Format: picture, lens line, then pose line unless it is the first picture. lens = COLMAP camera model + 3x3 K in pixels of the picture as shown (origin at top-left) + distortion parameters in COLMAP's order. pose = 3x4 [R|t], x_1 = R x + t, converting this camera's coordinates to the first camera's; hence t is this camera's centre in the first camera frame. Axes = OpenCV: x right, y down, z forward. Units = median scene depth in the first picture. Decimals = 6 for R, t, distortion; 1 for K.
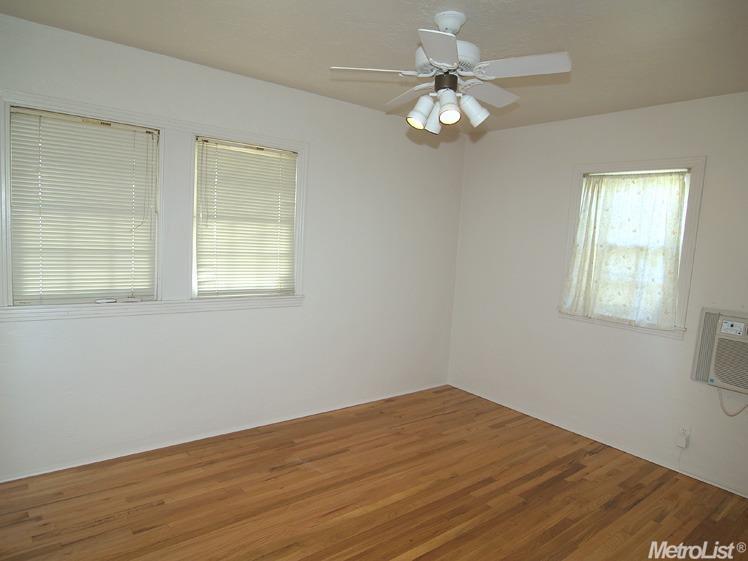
lens RADIAL K [[473.6, 0, 369.1], [0, 473.6, 281.4], [0, 0, 1]] dist [-0.025747, 0.002993]
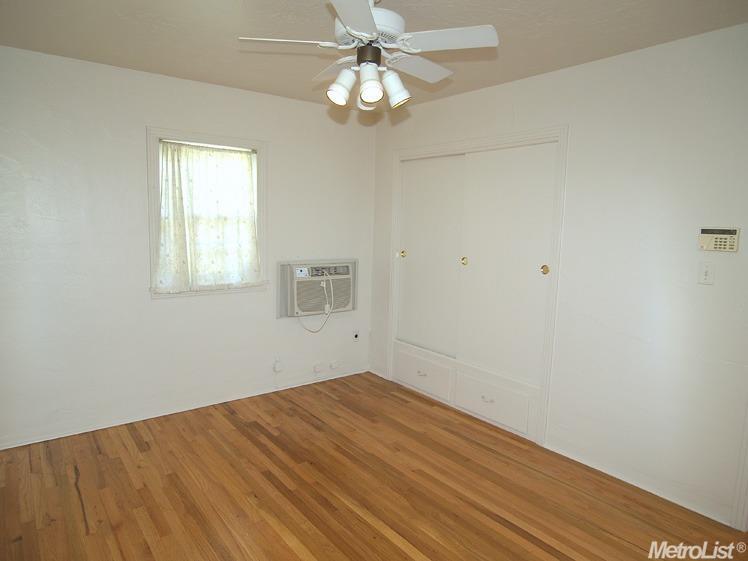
lens RADIAL K [[473.6, 0, 369.7], [0, 473.6, 281.7], [0, 0, 1]] dist [-0.025747, 0.002993]
pose [[0.021003, -0.188402, 0.981867, -0.525890], [0.083435, 0.978989, 0.186065, -0.102333], [-0.996292, 0.078014, 0.036281, 0.640493]]
